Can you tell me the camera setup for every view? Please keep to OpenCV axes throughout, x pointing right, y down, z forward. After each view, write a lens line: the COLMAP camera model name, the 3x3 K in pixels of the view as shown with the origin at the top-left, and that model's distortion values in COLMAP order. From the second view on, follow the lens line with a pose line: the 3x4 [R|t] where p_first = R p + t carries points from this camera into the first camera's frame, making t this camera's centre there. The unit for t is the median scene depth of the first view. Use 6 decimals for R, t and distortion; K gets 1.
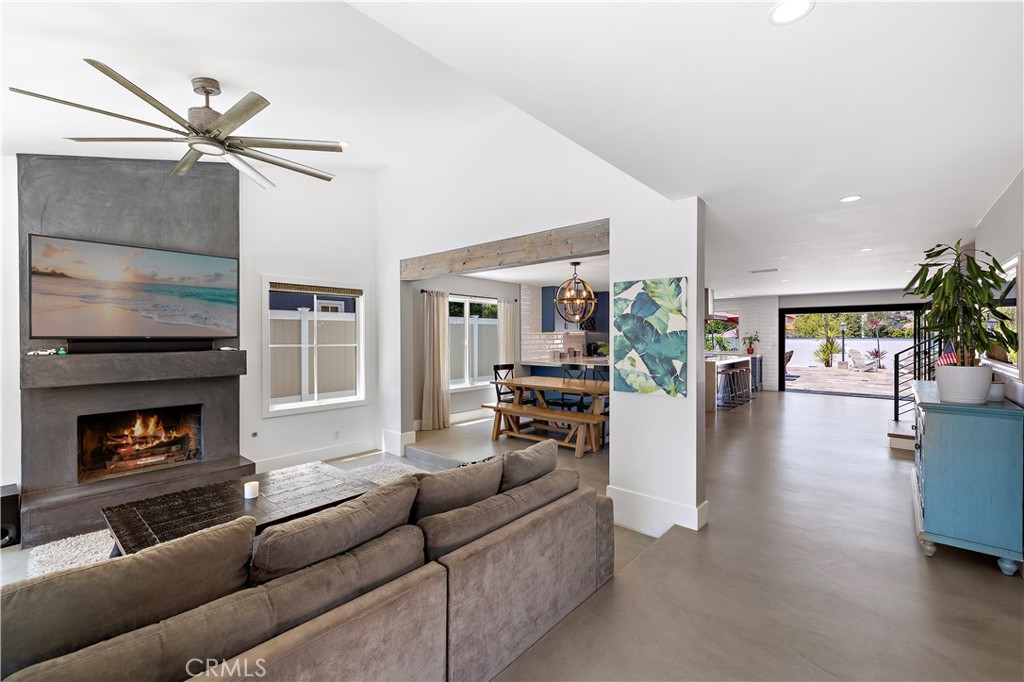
lens RADIAL K [[445.7, 0, 512.0], [0, 445.7, 341.0], [0, 0, 1]] dist [-0.000994, -0.000139]
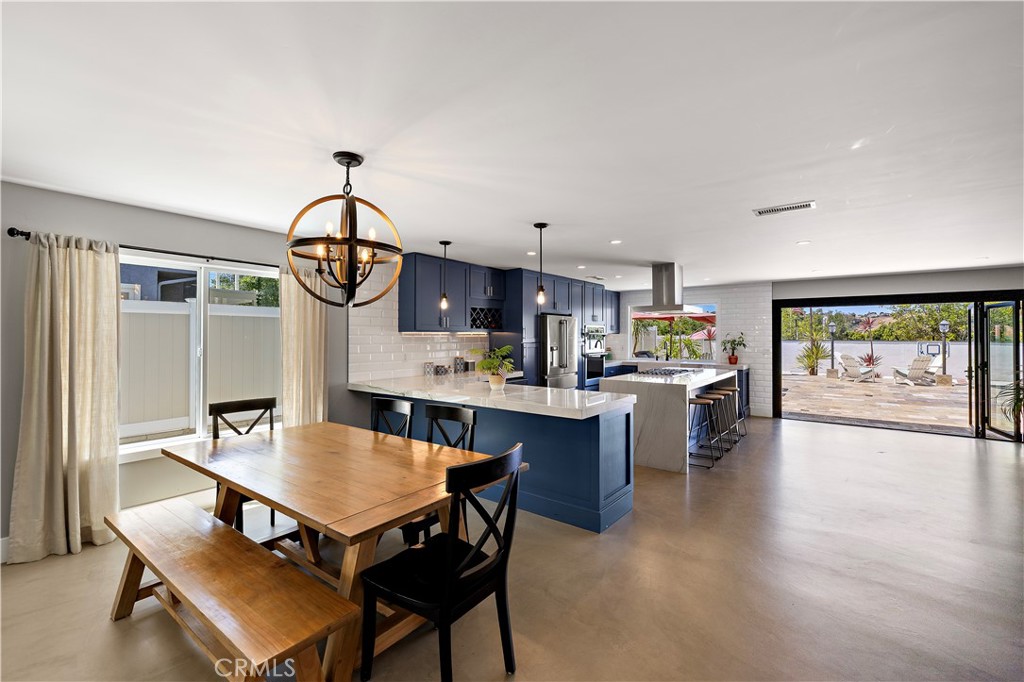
lens RADIAL K [[445.7, 0, 512.0], [0, 445.7, 341.0], [0, 0, 1]] dist [-0.000994, -0.000139]
pose [[0.998000, 0.003075, 0.063137, 0.179042], [-0.003002, 0.999995, -0.001248, -0.007196], [-0.063140, 0.001056, 0.998004, 0.402131]]
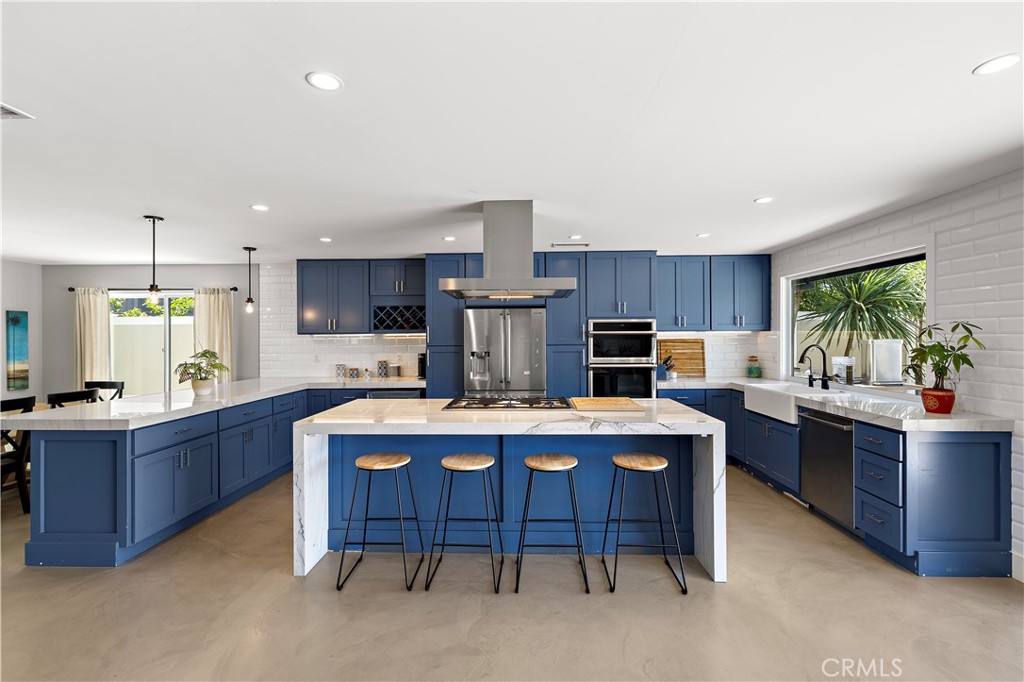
lens RADIAL K [[438.9, 0, 512.0], [0, 438.9, 341.0], [0, 0, 1]] dist [-0.001274, -0.000080]
pose [[0.622234, 0.004205, -0.782820, 0.721887], [-0.005865, 0.999983, 0.000709, -0.012642], [0.782809, 0.004150, 0.622248, 0.828455]]
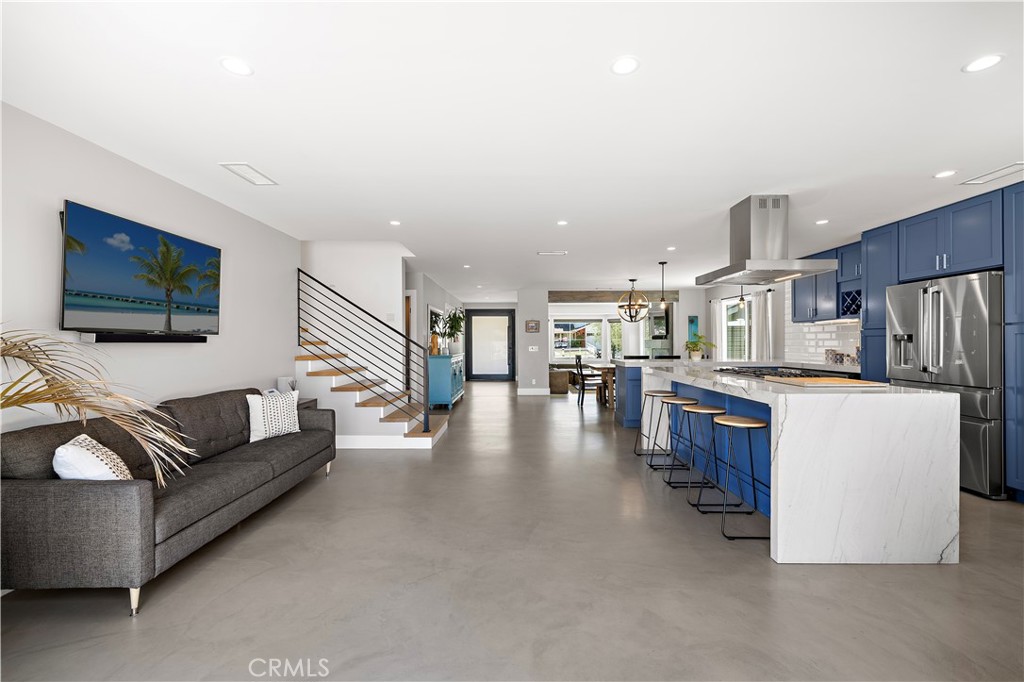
lens RADIAL K [[445.7, 0, 512.0], [0, 445.7, 341.0], [0, 0, 1]] dist [-0.000994, -0.000139]
pose [[-0.761156, 0.005206, -0.648547, 0.886445], [0.000795, 0.999975, 0.007094, 0.004087], [0.648568, 0.004884, -0.761141, 1.212465]]
